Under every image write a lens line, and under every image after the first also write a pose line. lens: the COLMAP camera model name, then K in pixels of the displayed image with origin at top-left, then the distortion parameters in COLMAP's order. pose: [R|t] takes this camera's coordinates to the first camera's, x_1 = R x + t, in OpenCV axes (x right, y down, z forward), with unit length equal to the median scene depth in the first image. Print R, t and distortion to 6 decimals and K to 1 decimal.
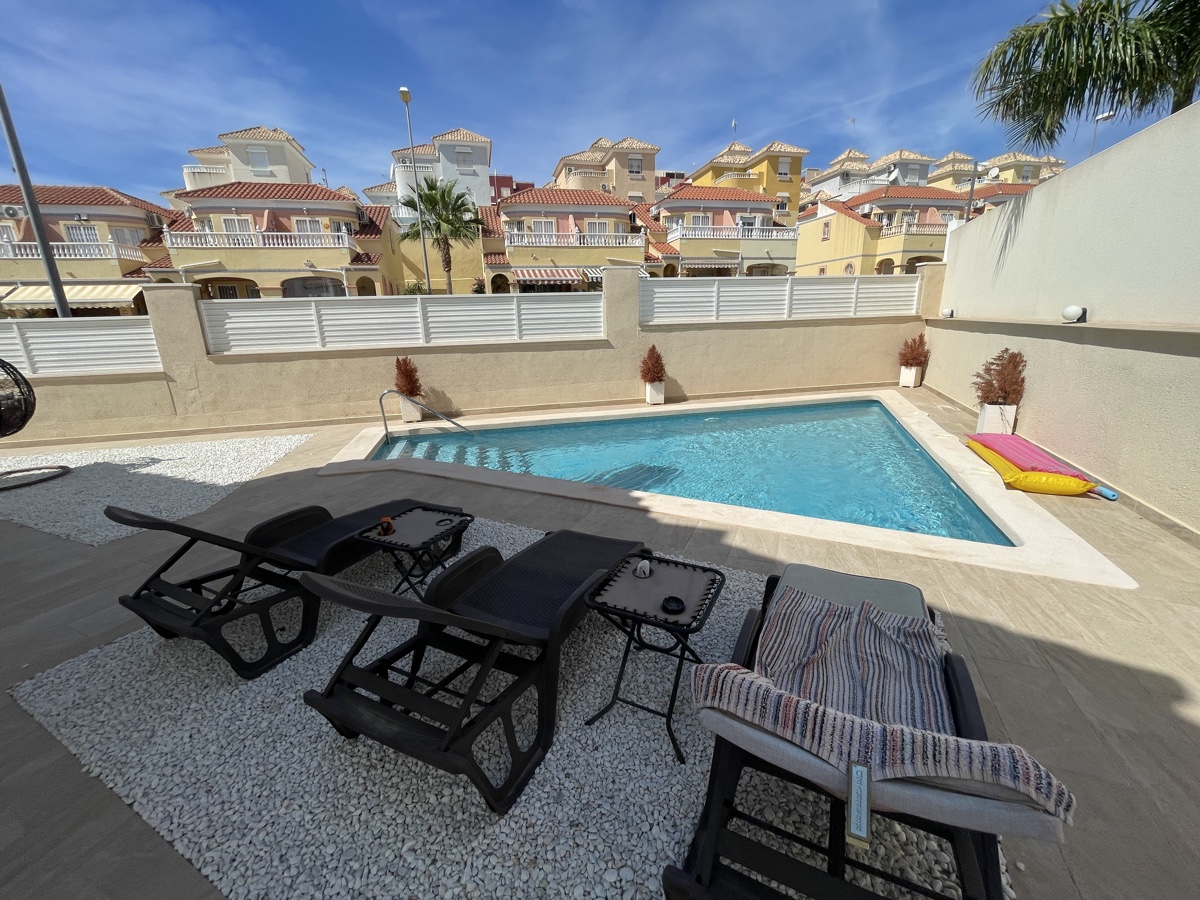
lens RADIAL K [[483.7, 0, 600.6], [0, 483.7, 450.4], [0, 0, 1]] dist [0.000484, -0.000155]
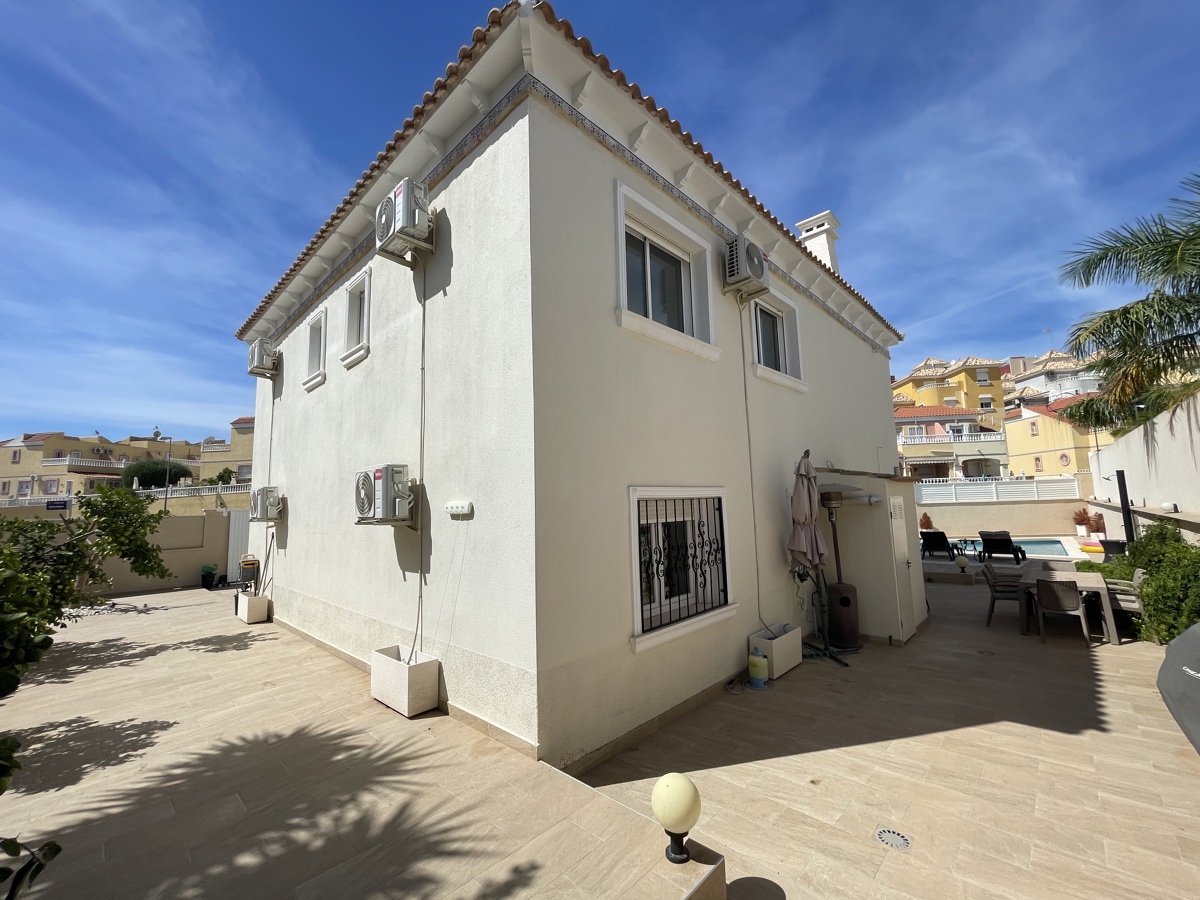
lens RADIAL K [[483.7, 0, 599.6], [0, 483.7, 449.2], [0, 0, 1]] dist [0.000484, -0.000155]
pose [[0.936513, -0.040936, -0.348236, -0.150048], [-0.087314, 0.934650, -0.344682, 0.120999], [0.339589, 0.353205, 0.871737, -0.461123]]
